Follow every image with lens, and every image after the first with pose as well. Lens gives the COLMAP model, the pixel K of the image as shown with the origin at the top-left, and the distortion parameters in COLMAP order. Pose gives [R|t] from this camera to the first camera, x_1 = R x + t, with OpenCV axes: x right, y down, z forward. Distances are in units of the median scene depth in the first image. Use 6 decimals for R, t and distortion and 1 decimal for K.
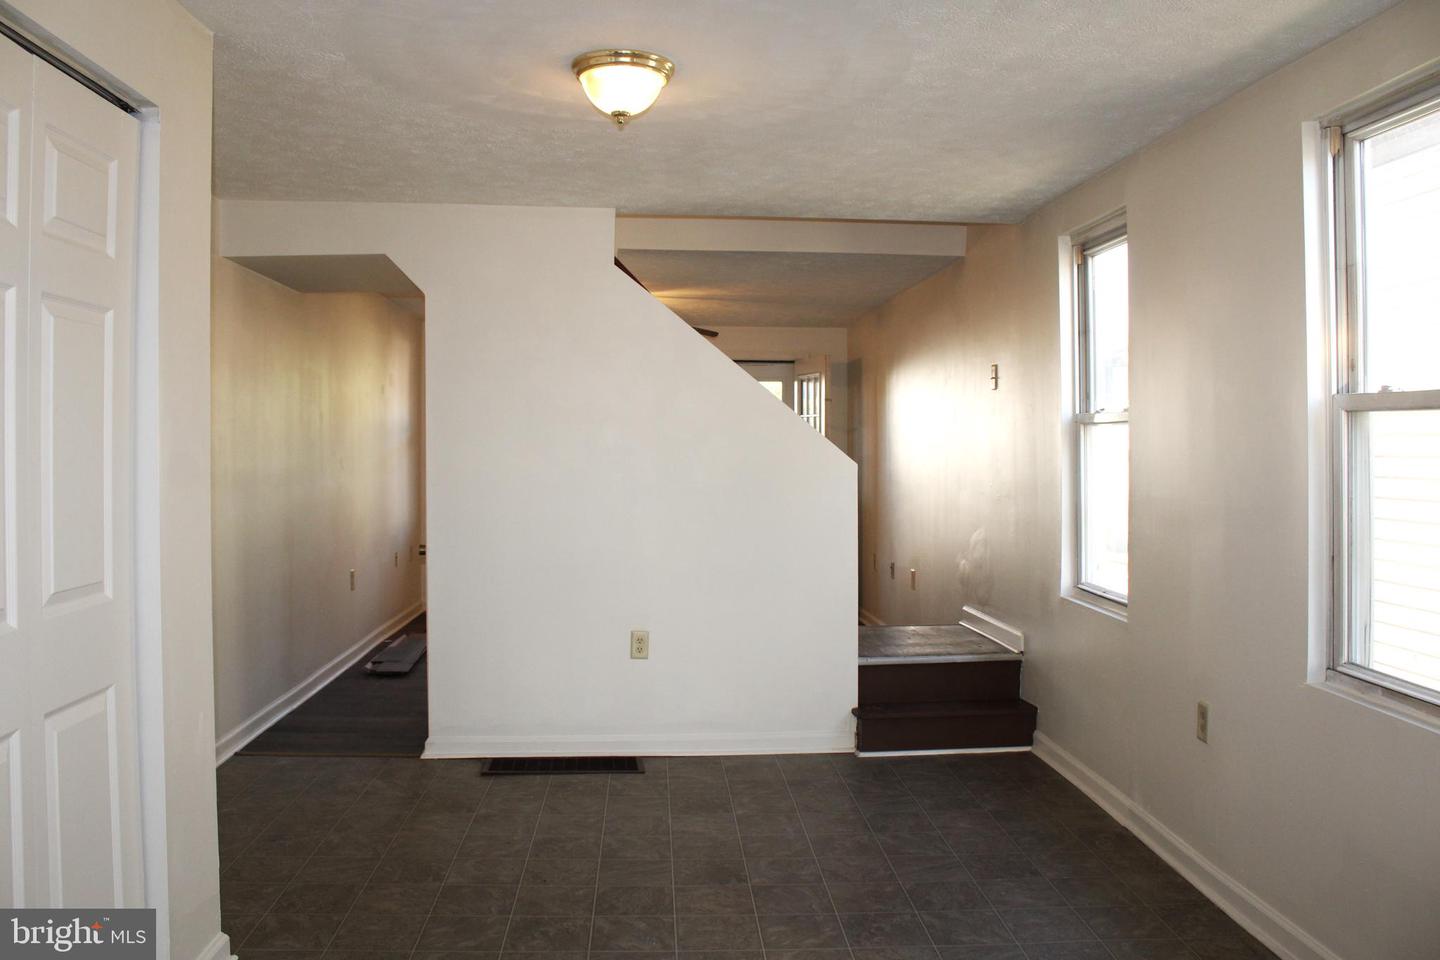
lens RADIAL K [[1217.9, 0, 720.0], [0, 1217.9, 480.0], [0, 0, 1]] dist [-0.149340, 0.136151]
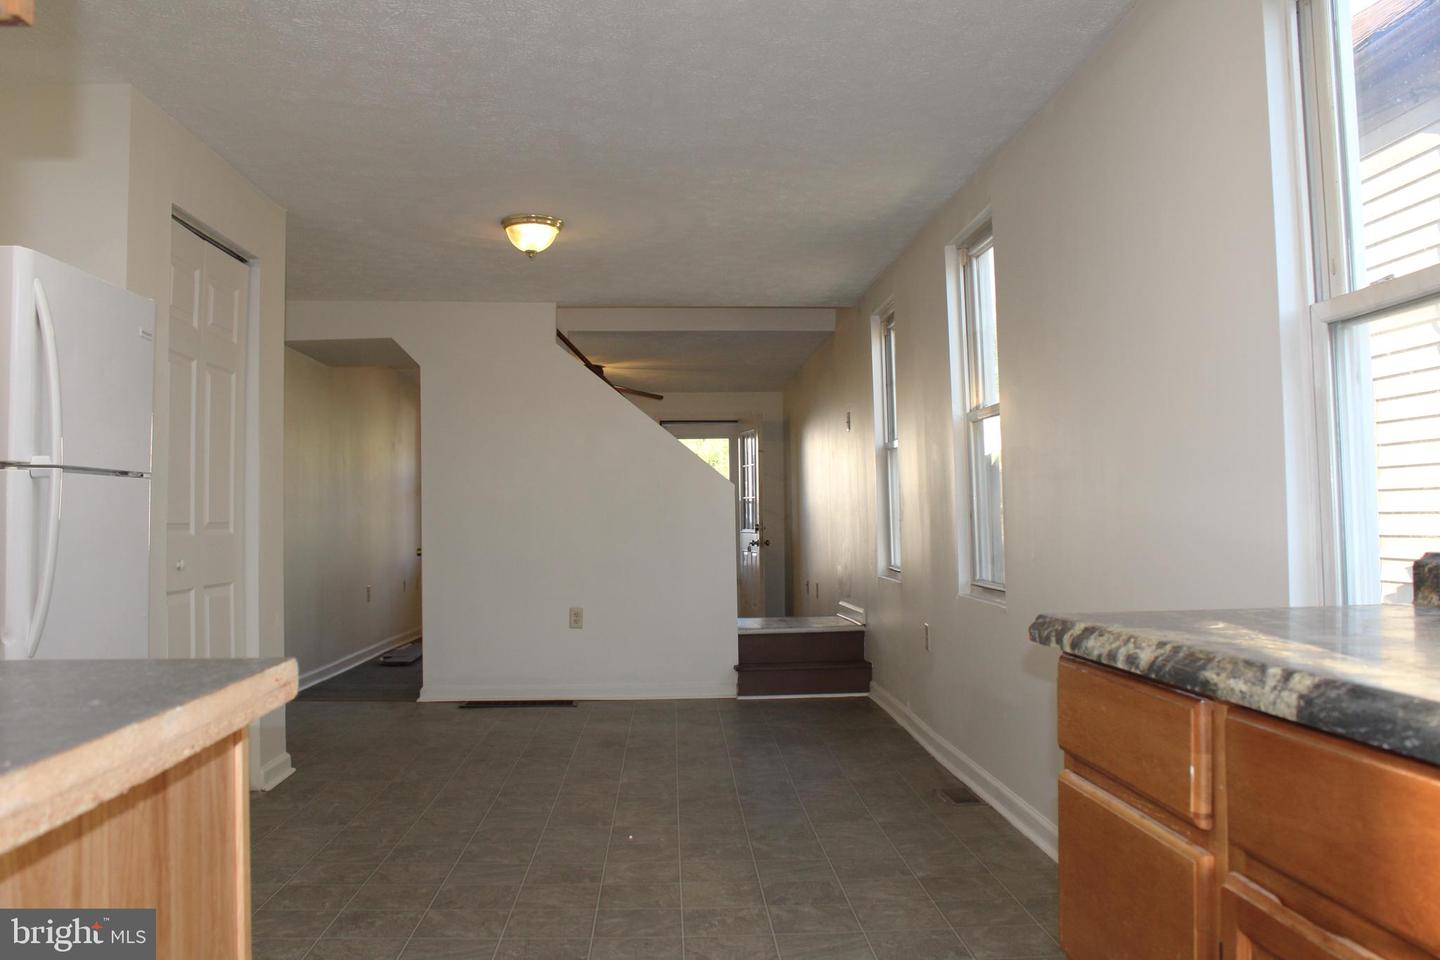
lens RADIAL K [[1242.7, 0, 720.0], [0, 1242.7, 480.0], [0, 0, 1]] dist [-0.157992, 0.163562]
pose [[0.999721, -0.014933, -0.018323, 0.129850], [0.013736, 0.997867, -0.063813, 0.074995], [0.019237, 0.063544, 0.997794, -0.420006]]
